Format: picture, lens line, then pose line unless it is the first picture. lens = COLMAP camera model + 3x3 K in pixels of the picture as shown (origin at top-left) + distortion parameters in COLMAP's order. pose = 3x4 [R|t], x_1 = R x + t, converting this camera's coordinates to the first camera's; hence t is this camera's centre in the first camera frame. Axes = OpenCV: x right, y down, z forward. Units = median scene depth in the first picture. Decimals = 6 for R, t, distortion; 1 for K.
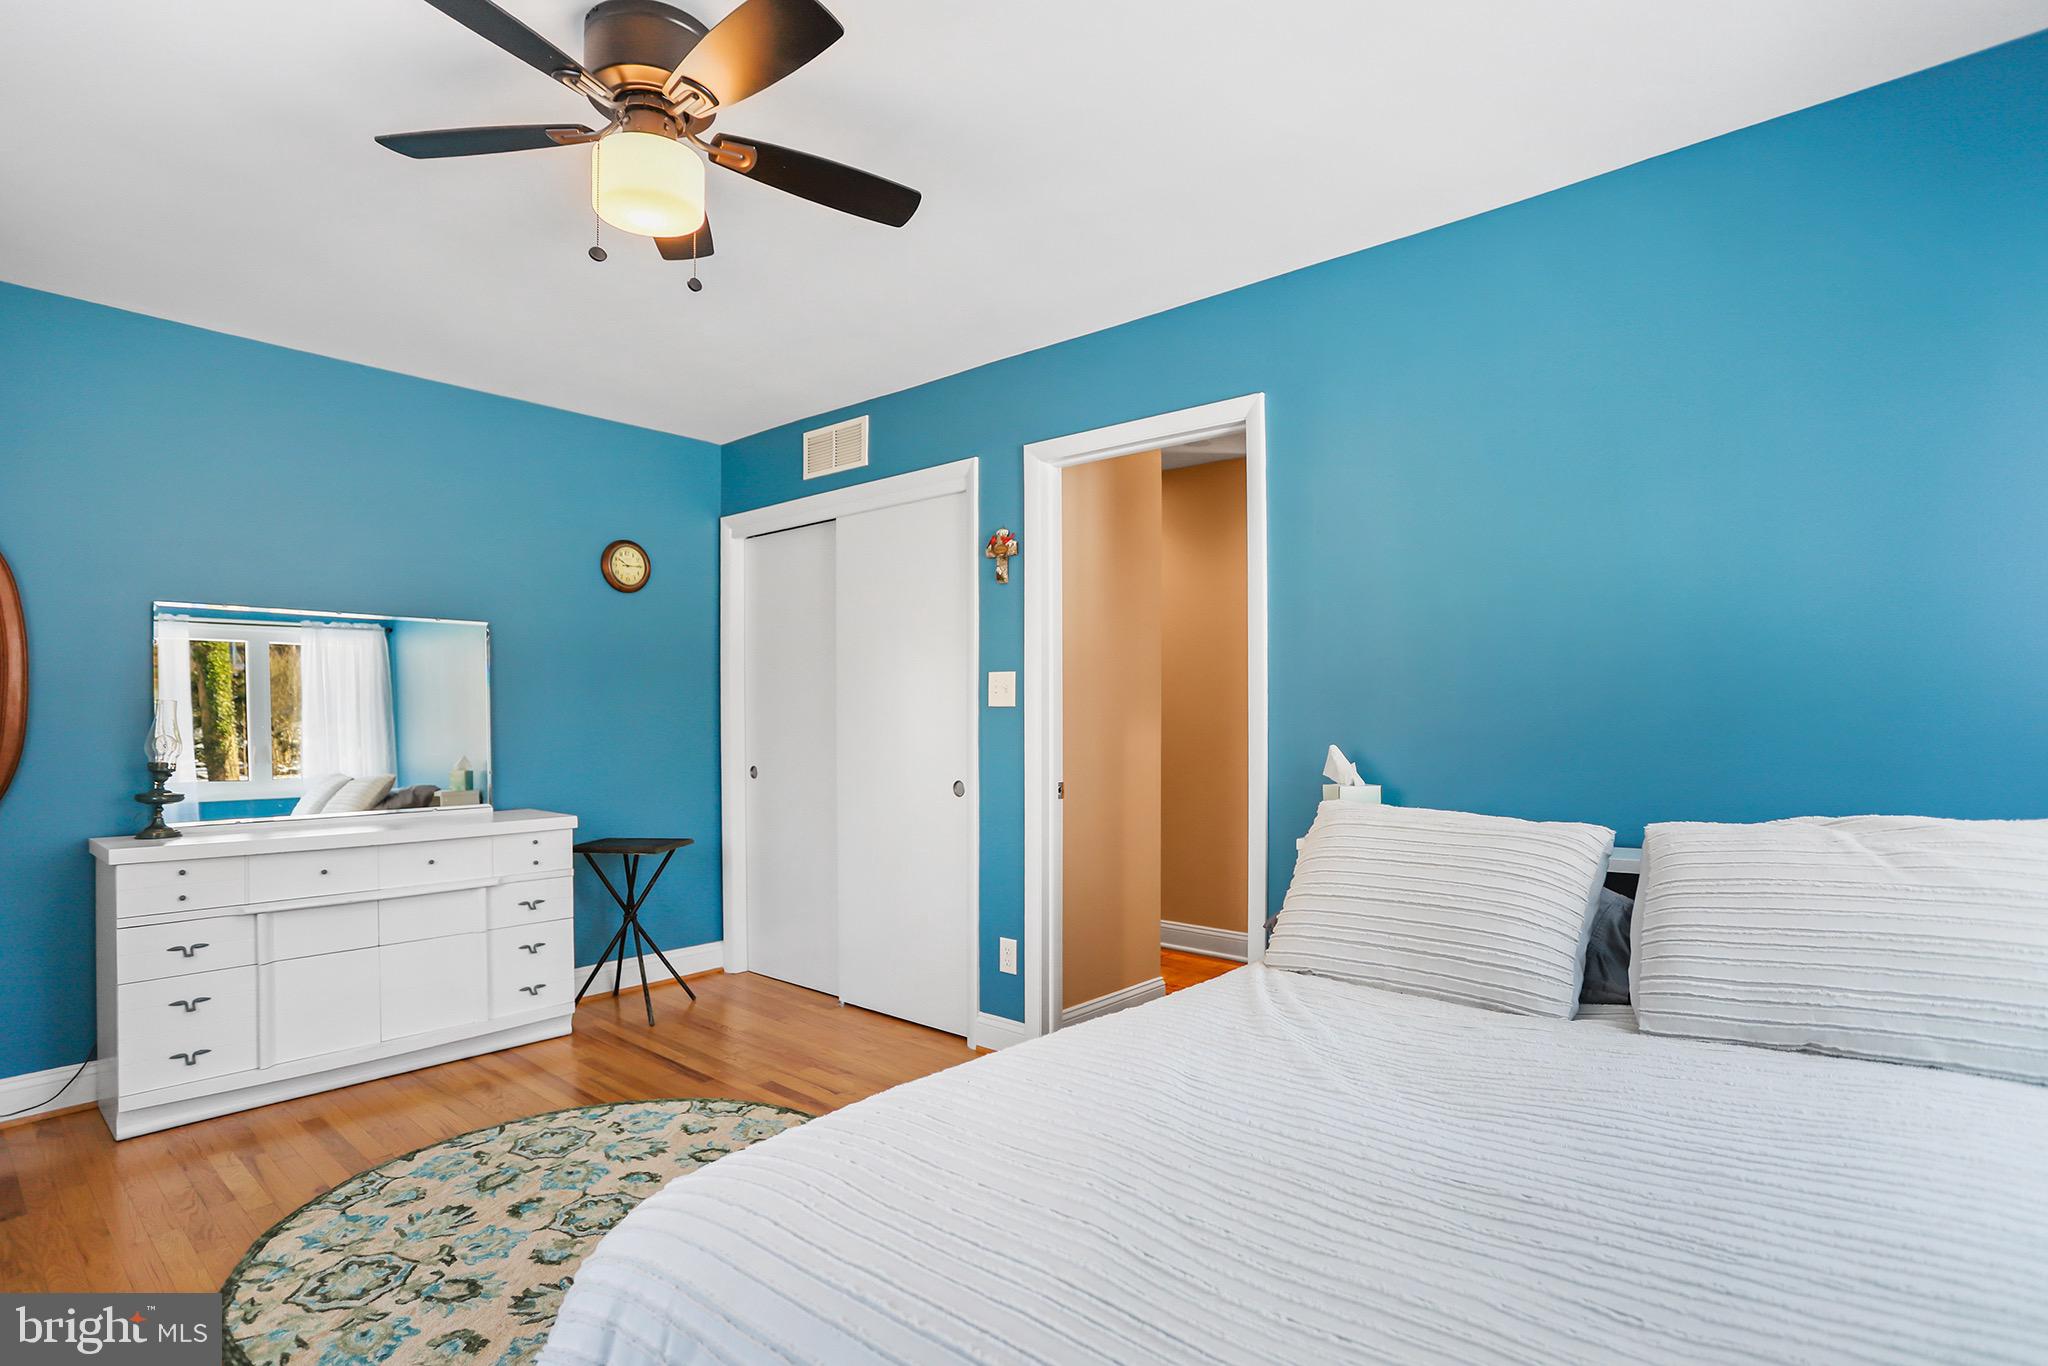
lens RADIAL K [[1072.7, 0, 1027.6], [0, 1072.7, 722.4], [0, 0, 1]] dist [-0.000833, 0.000067]
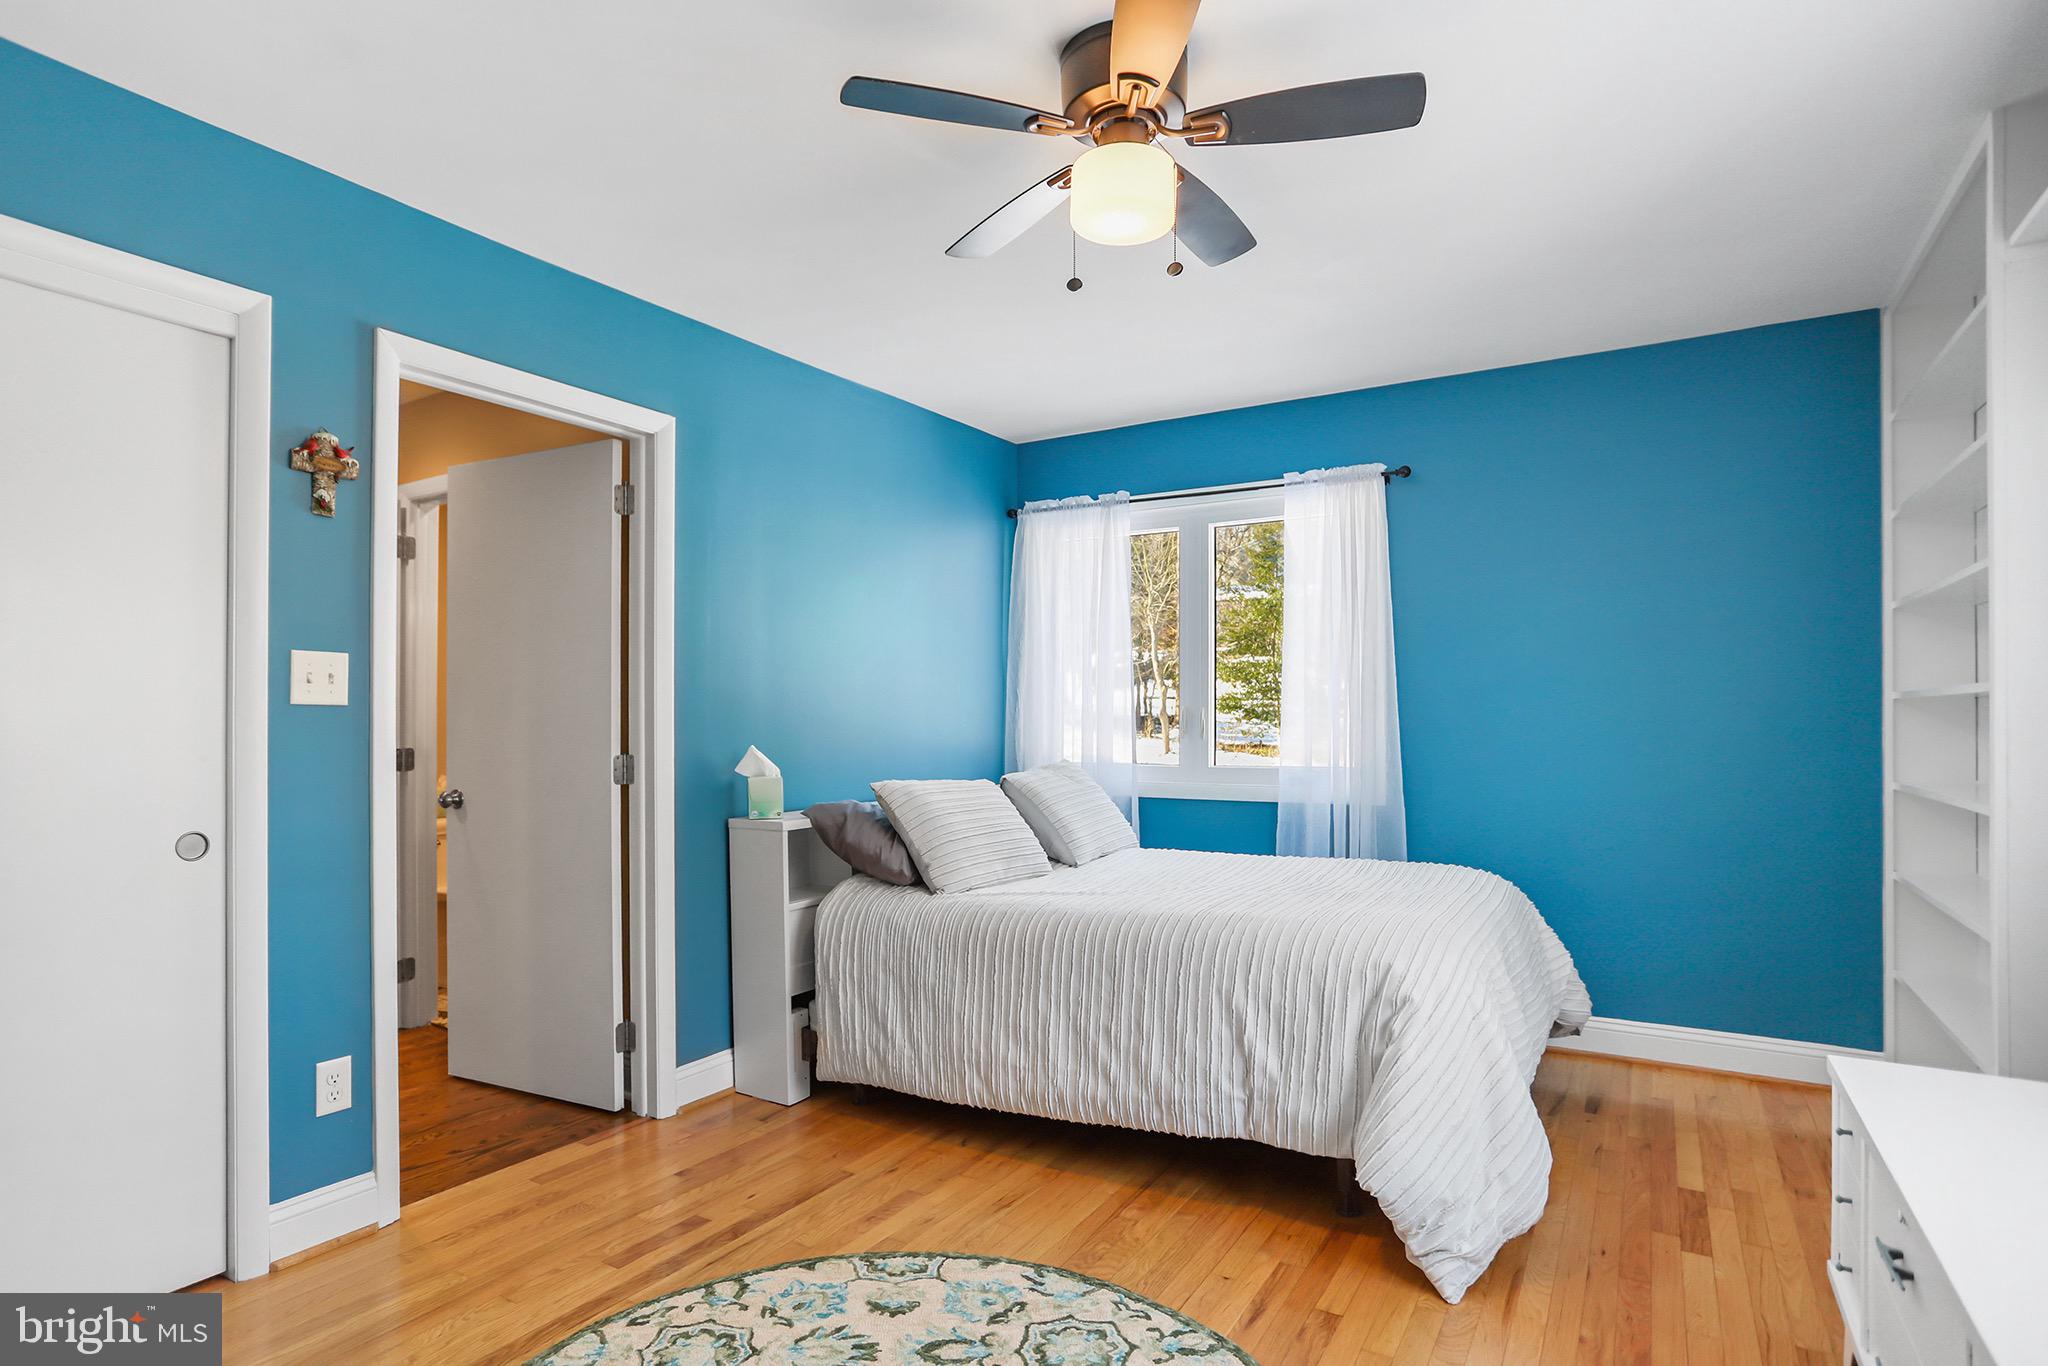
lens RADIAL K [[1072.7, 0, 1027.6], [0, 1072.7, 722.4], [0, 0, 1]] dist [-0.000833, 0.000067]
pose [[-0.159465, 0.002589, 0.987200, -1.088547], [0.007288, 0.999972, -0.001445, 0.000626], [-0.987177, 0.006965, -0.159480, 1.014120]]
